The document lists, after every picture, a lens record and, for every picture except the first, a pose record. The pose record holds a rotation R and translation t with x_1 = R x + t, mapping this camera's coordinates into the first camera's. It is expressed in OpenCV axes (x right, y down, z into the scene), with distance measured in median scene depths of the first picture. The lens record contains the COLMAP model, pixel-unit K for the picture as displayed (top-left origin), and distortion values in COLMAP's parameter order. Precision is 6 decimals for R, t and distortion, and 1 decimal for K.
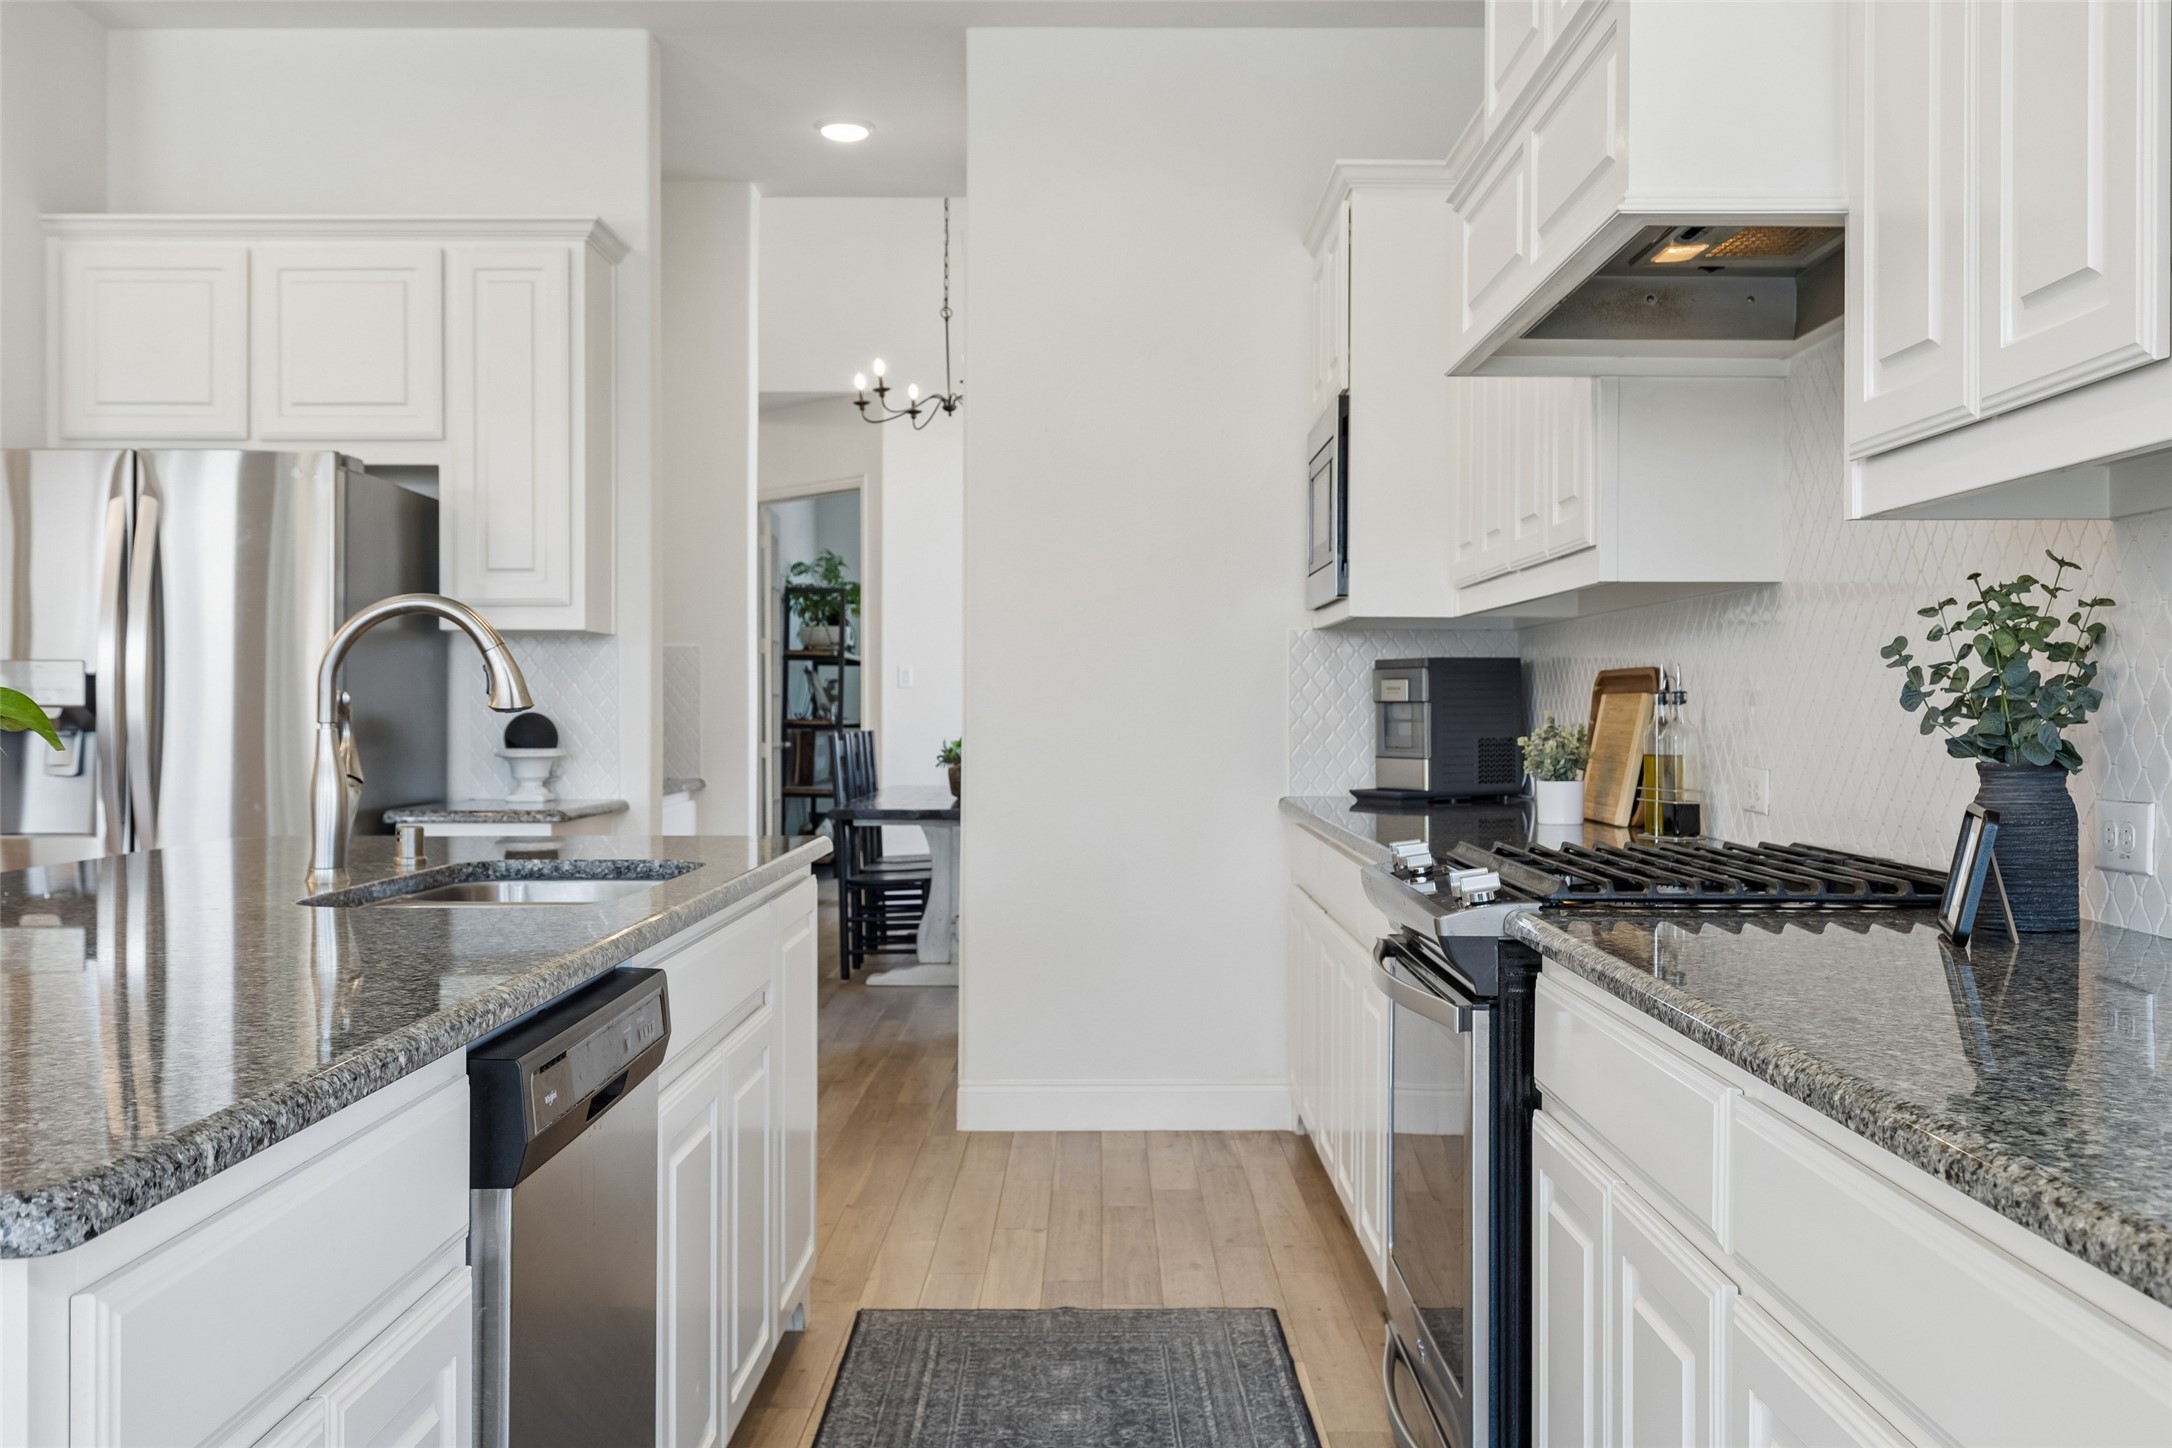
lens RADIAL K [[1958.1, 0, 1080.8], [0, 1958.1, 722.5], [0, 0, 1]] dist [-0.000536, -0.006990]
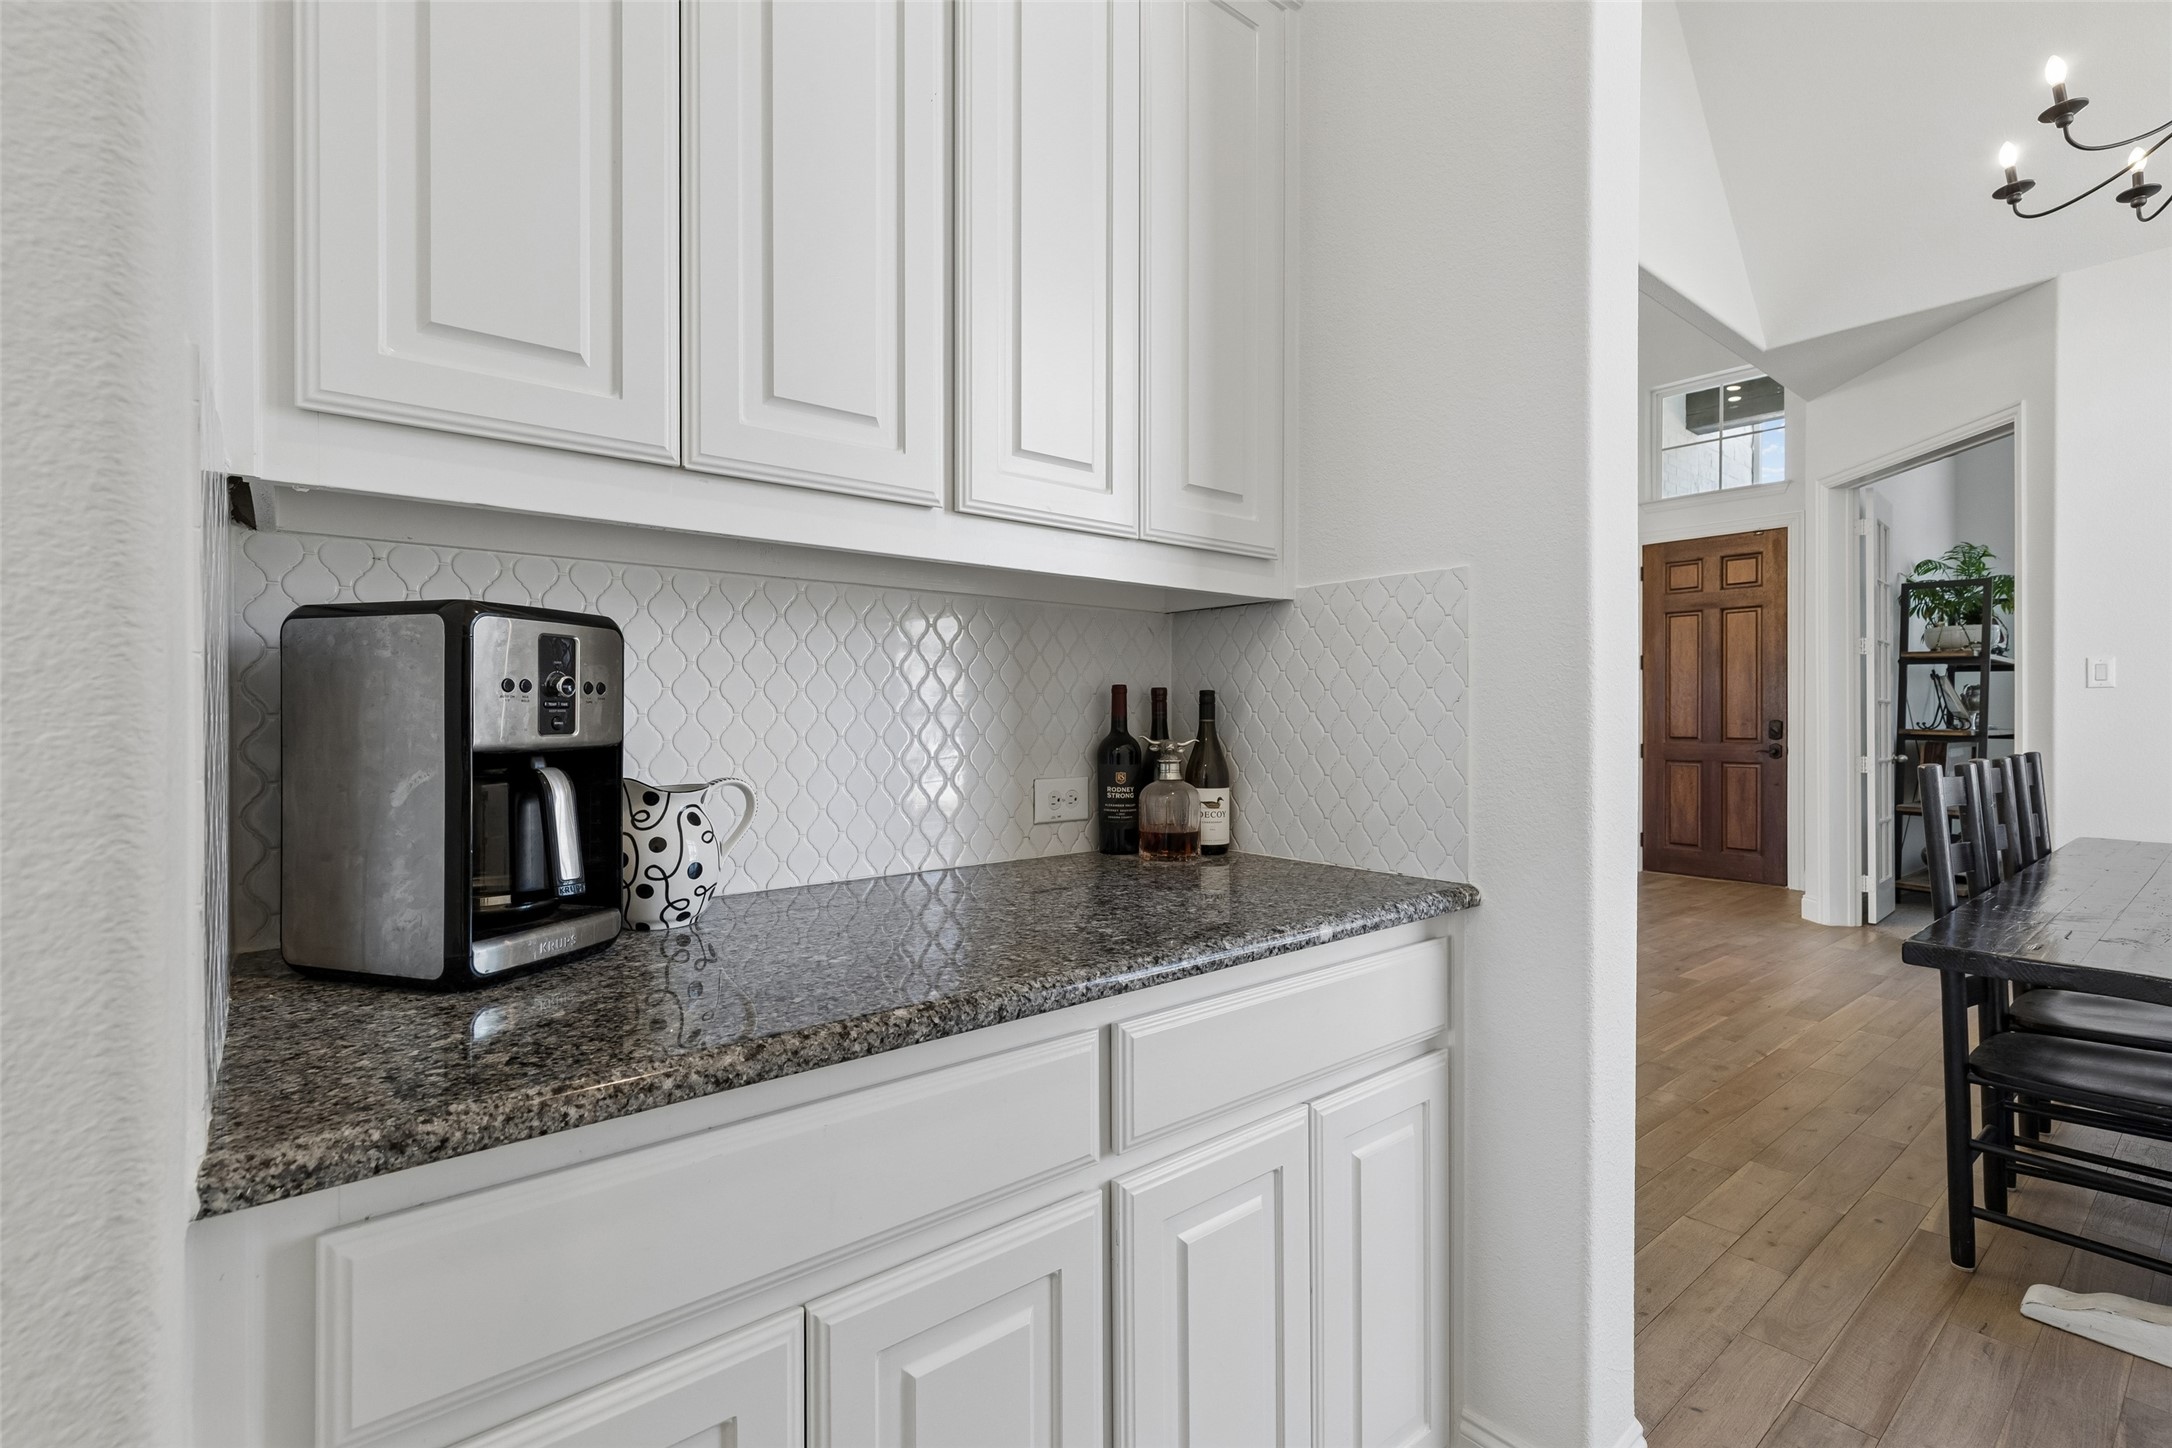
lens RADIAL K [[992.2, 0, 1085.7], [0, 992.2, 718.9], [0, 0, 1]] dist [-0.001686, -0.000835]
pose [[0.646594, 0.003009, -0.762828, -0.044212], [-0.008682, 0.999956, -0.003415, -0.001706], [0.762785, 0.008831, 0.646592, 0.404638]]
